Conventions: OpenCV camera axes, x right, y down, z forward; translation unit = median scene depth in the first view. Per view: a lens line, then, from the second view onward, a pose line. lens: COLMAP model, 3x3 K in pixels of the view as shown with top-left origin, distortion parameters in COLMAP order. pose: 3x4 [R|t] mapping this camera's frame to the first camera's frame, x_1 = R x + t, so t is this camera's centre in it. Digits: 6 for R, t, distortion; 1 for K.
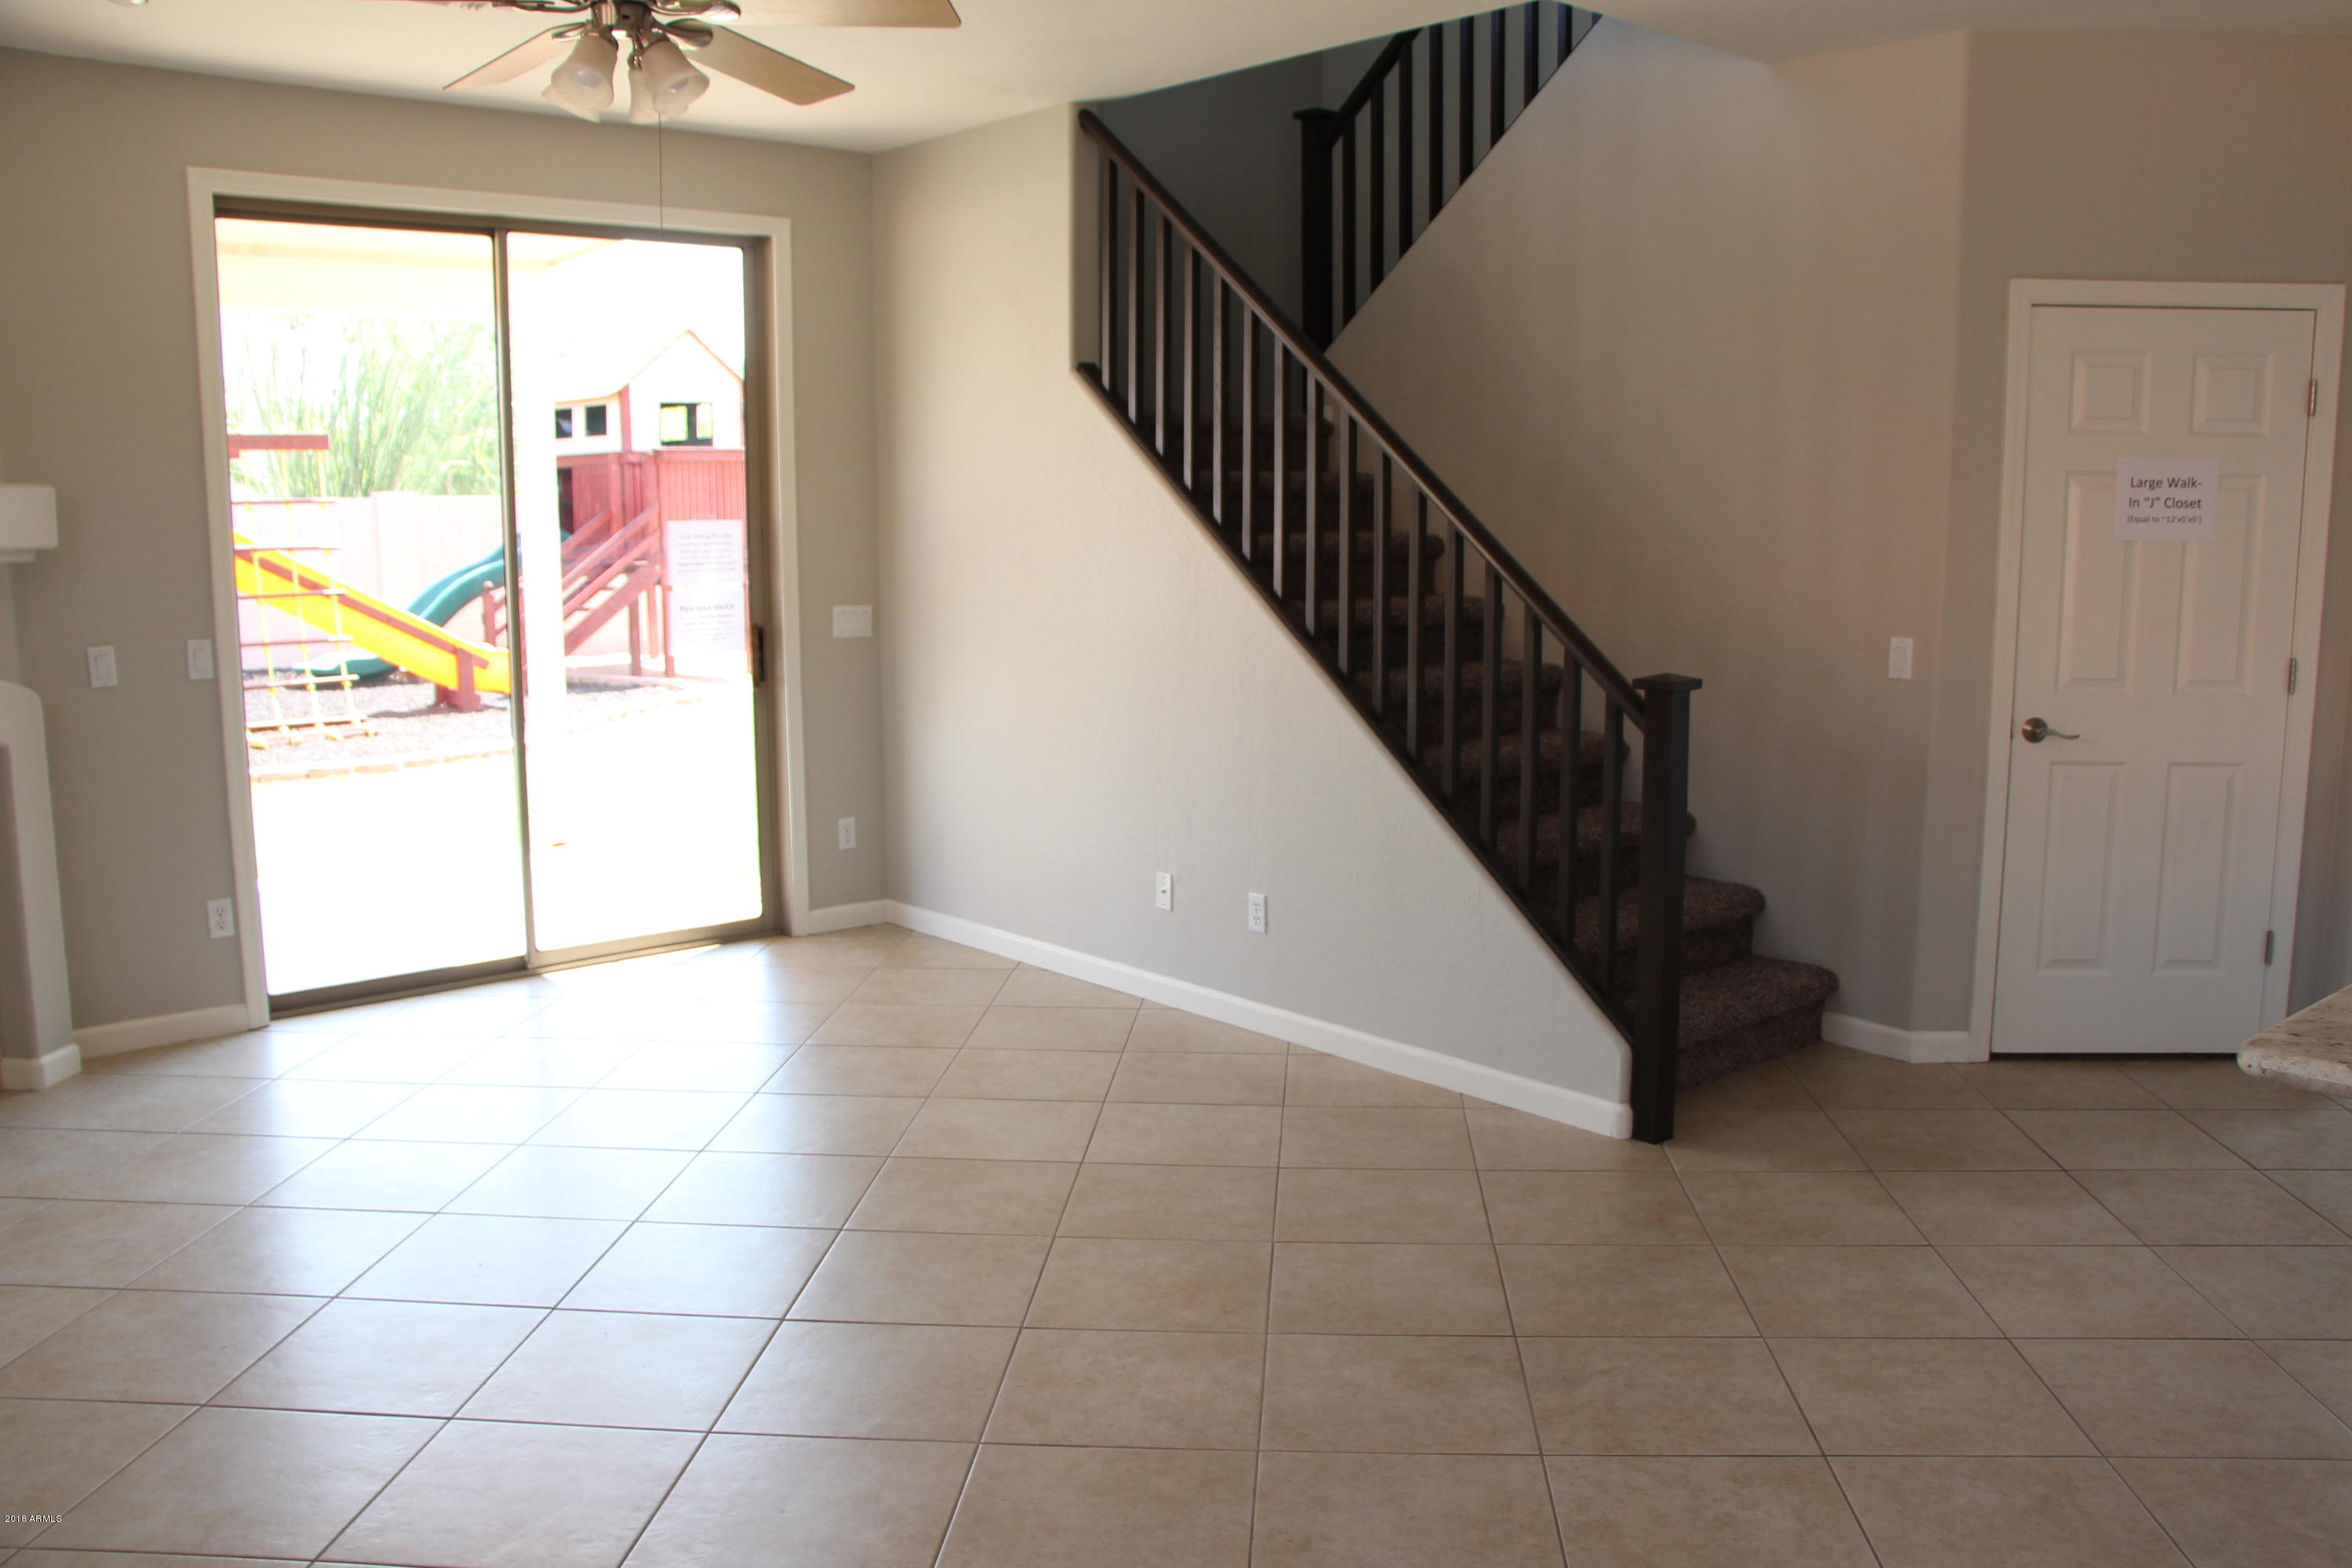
lens RADIAL K [[1925.3, 0, 1192.3], [0, 1925.3, 785.5], [0, 0, 1]] dist [-0.189168, 0.162271]
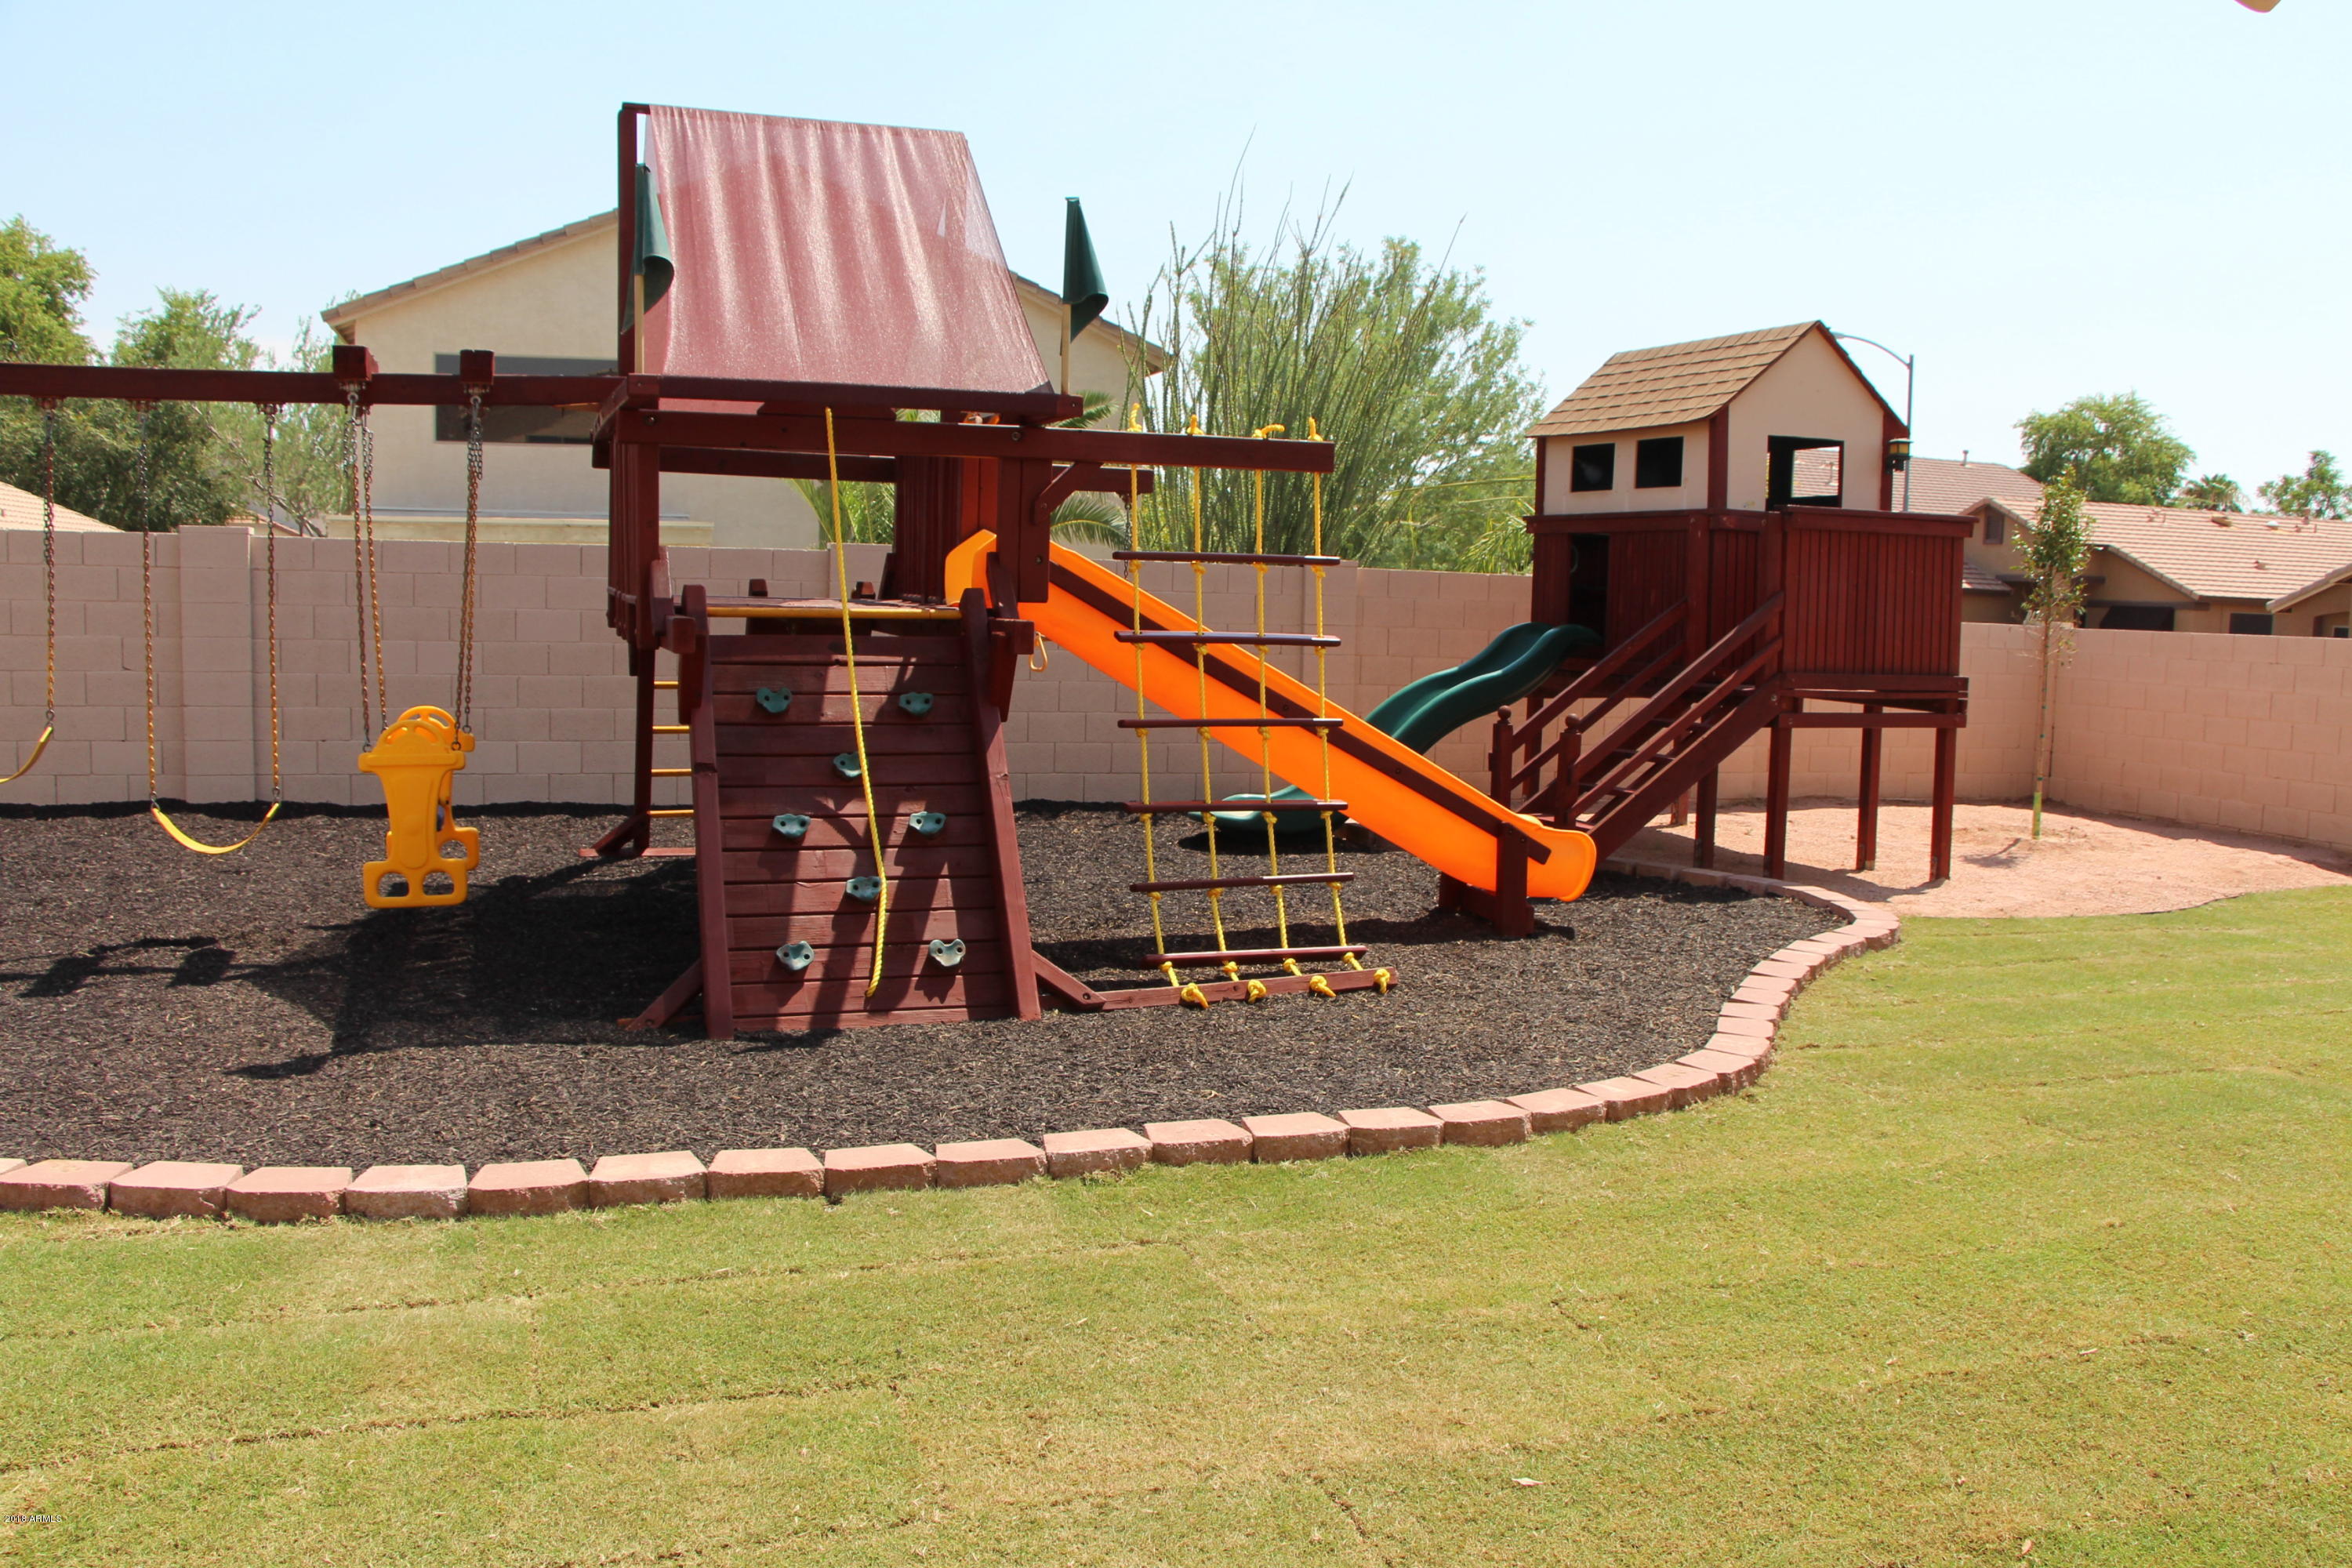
lens RADIAL K [[1925.3, 0, 1192.3], [0, 1925.3, 785.5], [0, 0, 1]] dist [-0.189168, 0.162271]
pose [[0.925167, 0.062983, -0.374298, -0.281839], [-0.082267, 0.995969, -0.035750, -0.061079], [0.370538, 0.063867, 0.926619, 0.450277]]
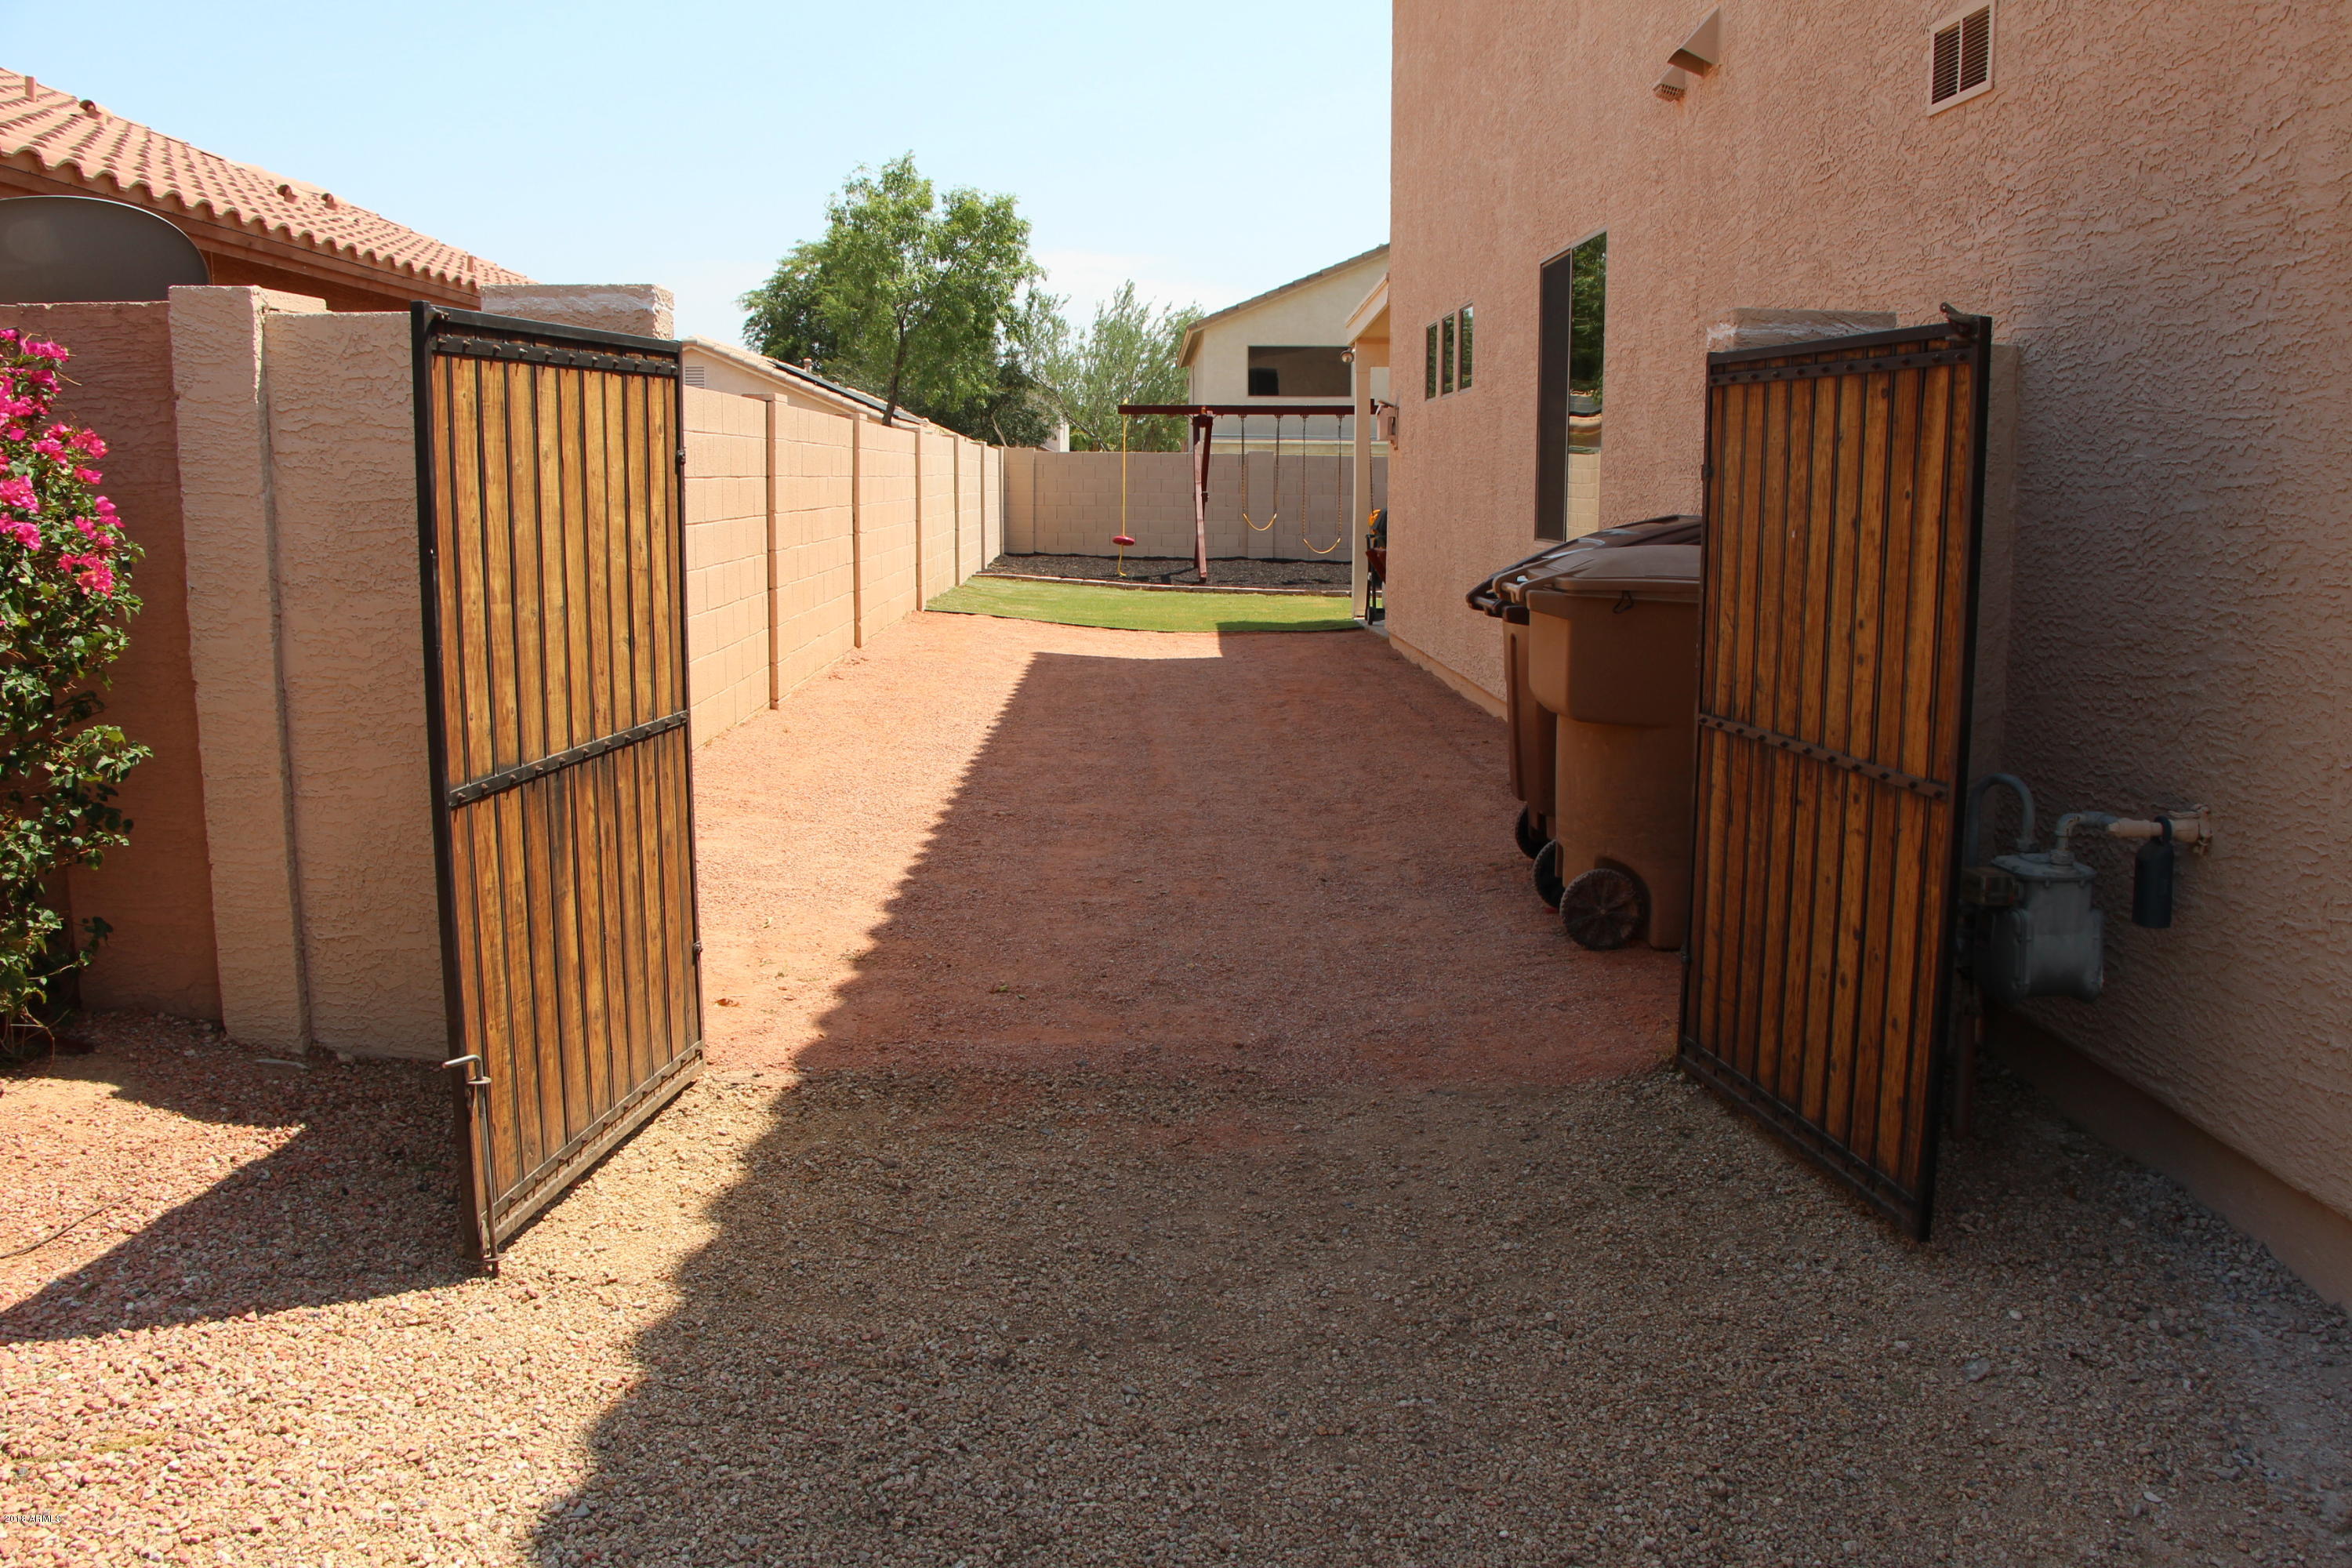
lens RADIAL K [[1925.3, 0, 1192.3], [0, 1925.3, 785.5], [0, 0, 1]] dist [-0.189168, 0.162271]
pose [[0.768726, 0.106499, -0.630649, 0.367521], [-0.104462, 0.993705, 0.040476, 0.131694], [0.630990, 0.034764, 0.775012, -0.697477]]
